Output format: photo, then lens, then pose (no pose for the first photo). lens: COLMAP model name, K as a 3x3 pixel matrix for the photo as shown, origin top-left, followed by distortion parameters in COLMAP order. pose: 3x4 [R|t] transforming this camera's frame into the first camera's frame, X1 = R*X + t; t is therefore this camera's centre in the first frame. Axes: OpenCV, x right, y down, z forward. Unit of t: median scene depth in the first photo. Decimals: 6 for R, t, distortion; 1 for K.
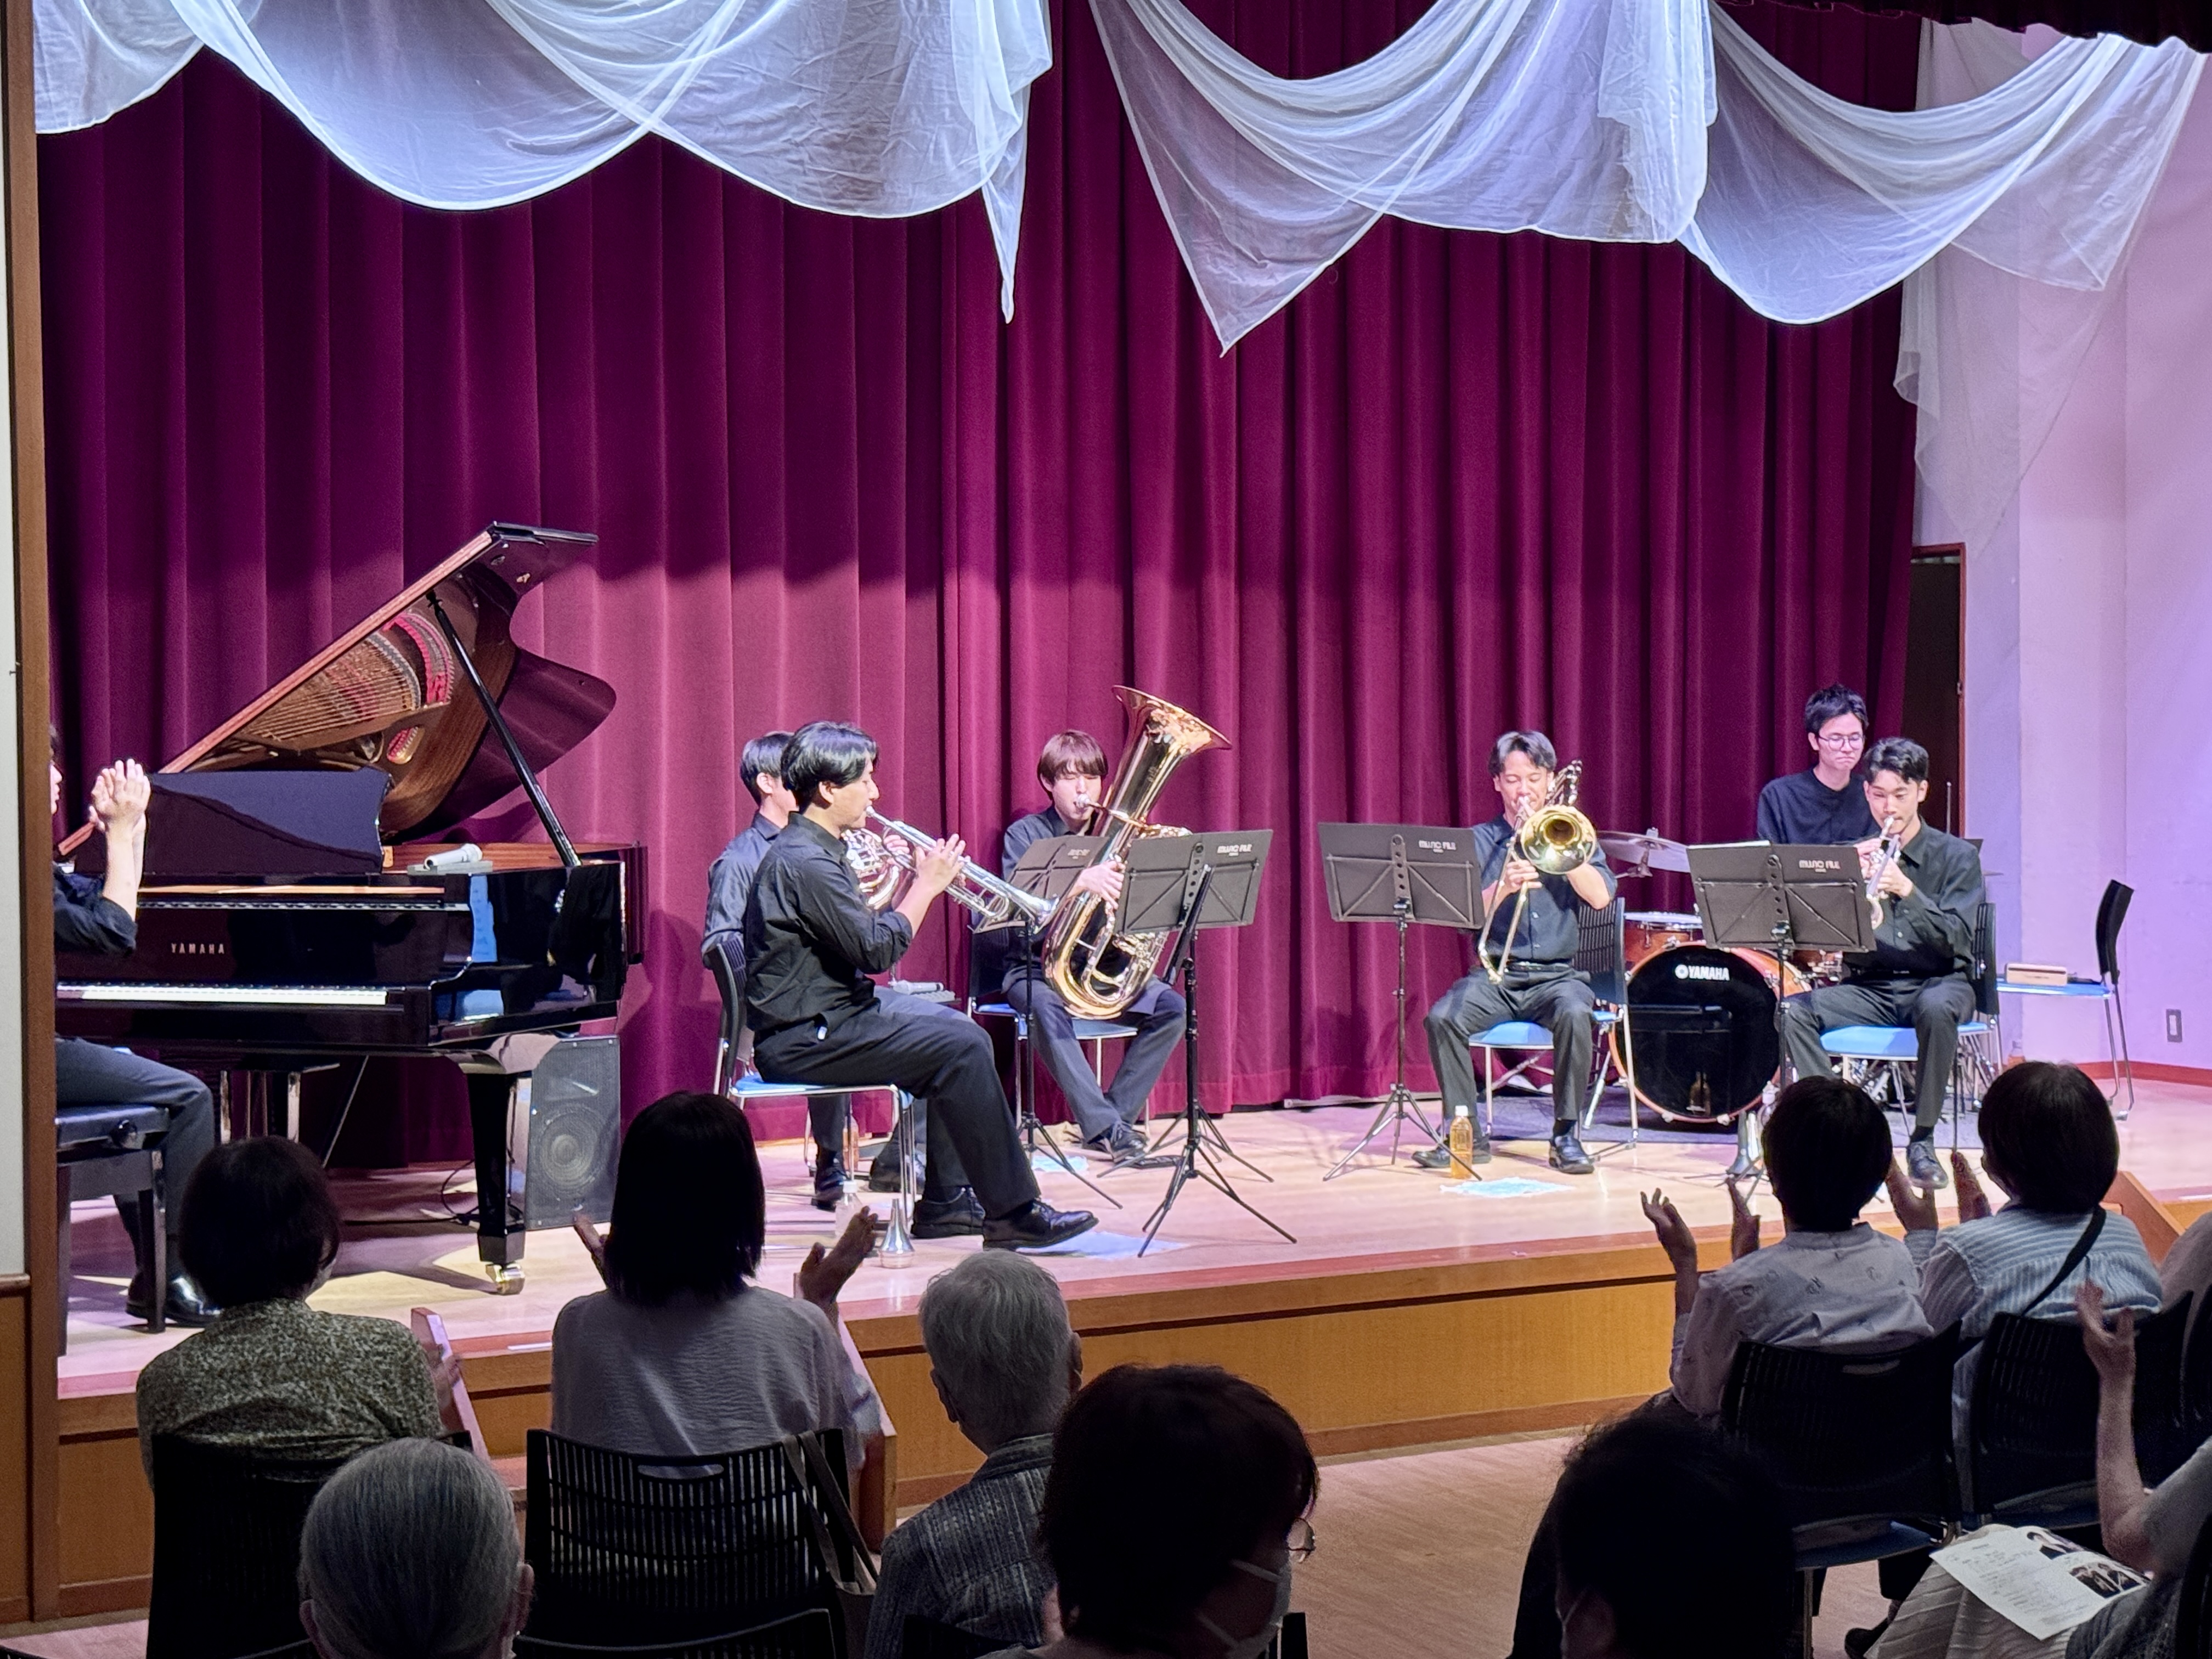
lens RADIAL K [[3321.8, 0, 1063.3], [0, 3321.8, 856.0], [0, 0, 1]] dist [0.157989, 0.000000]
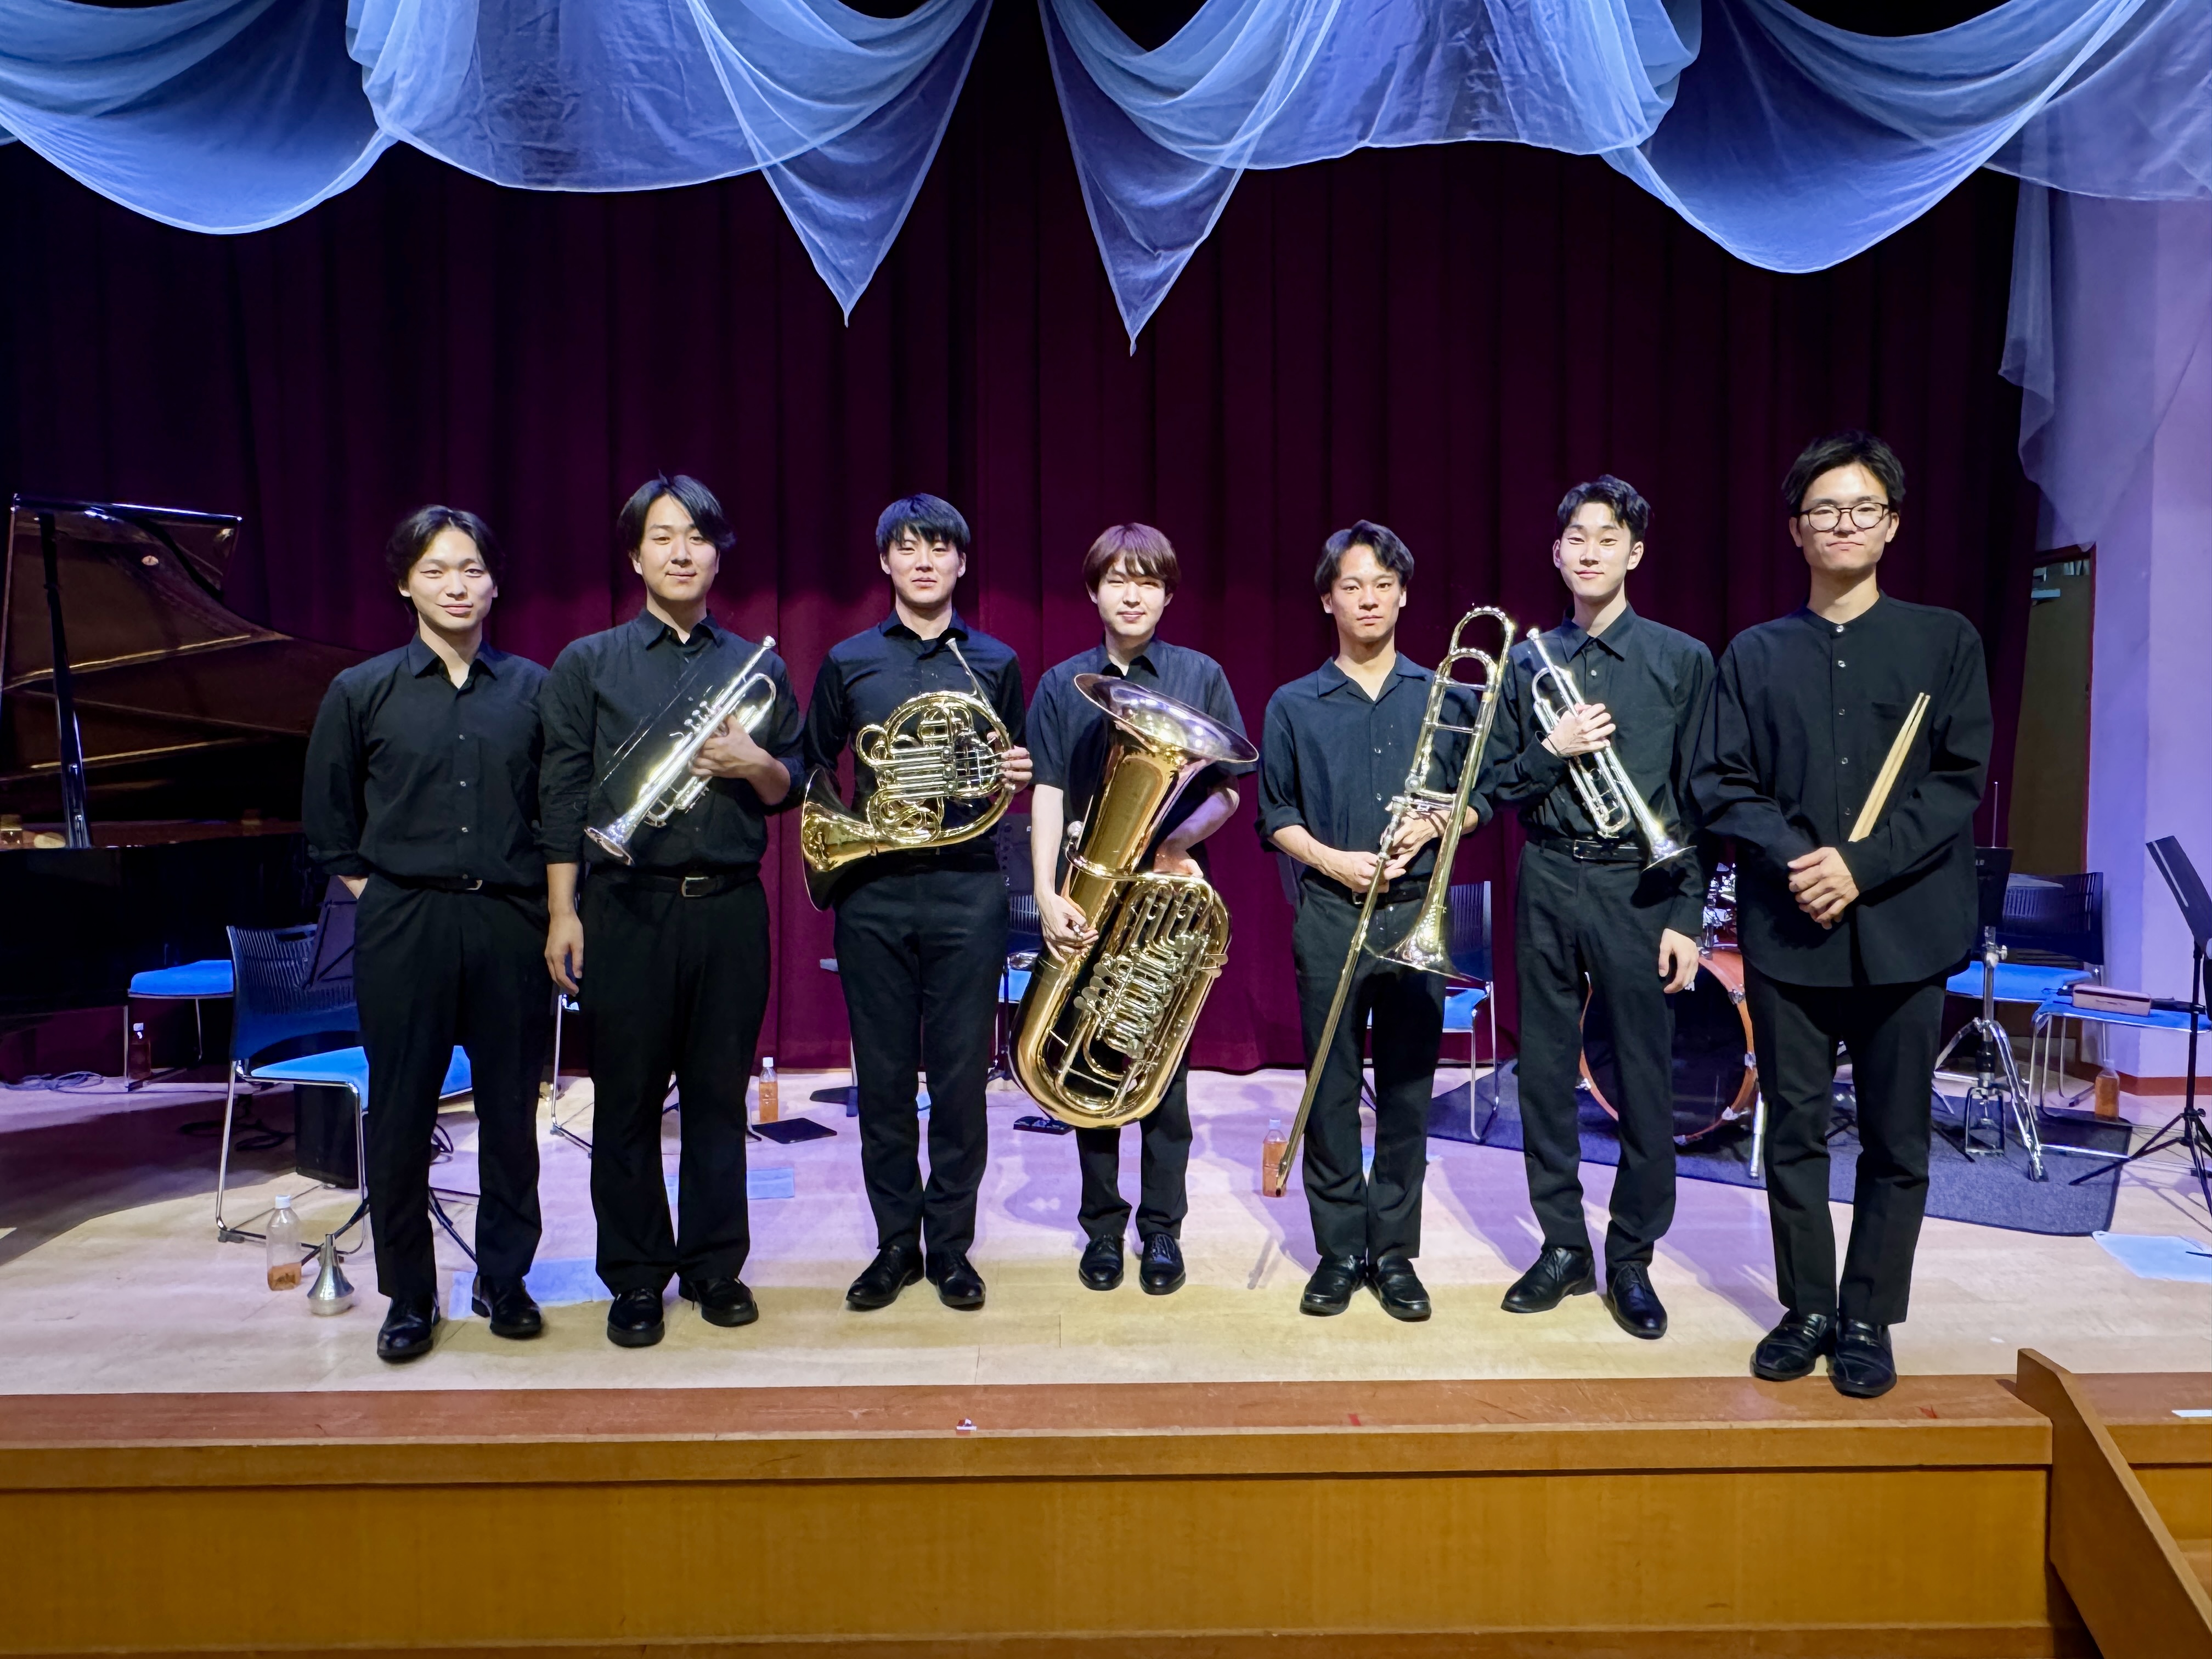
lens RADIAL K [[1506.9, 0, 1086.8], [0, 1506.9, 838.6], [0, 0, 1]] dist [0.000324, -0.005403]
pose [[0.900340, 0.025047, -0.434466, 0.250419], [-0.019736, 0.999665, 0.016732, -0.012069], [0.434739, -0.006490, 0.900533, 0.615456]]
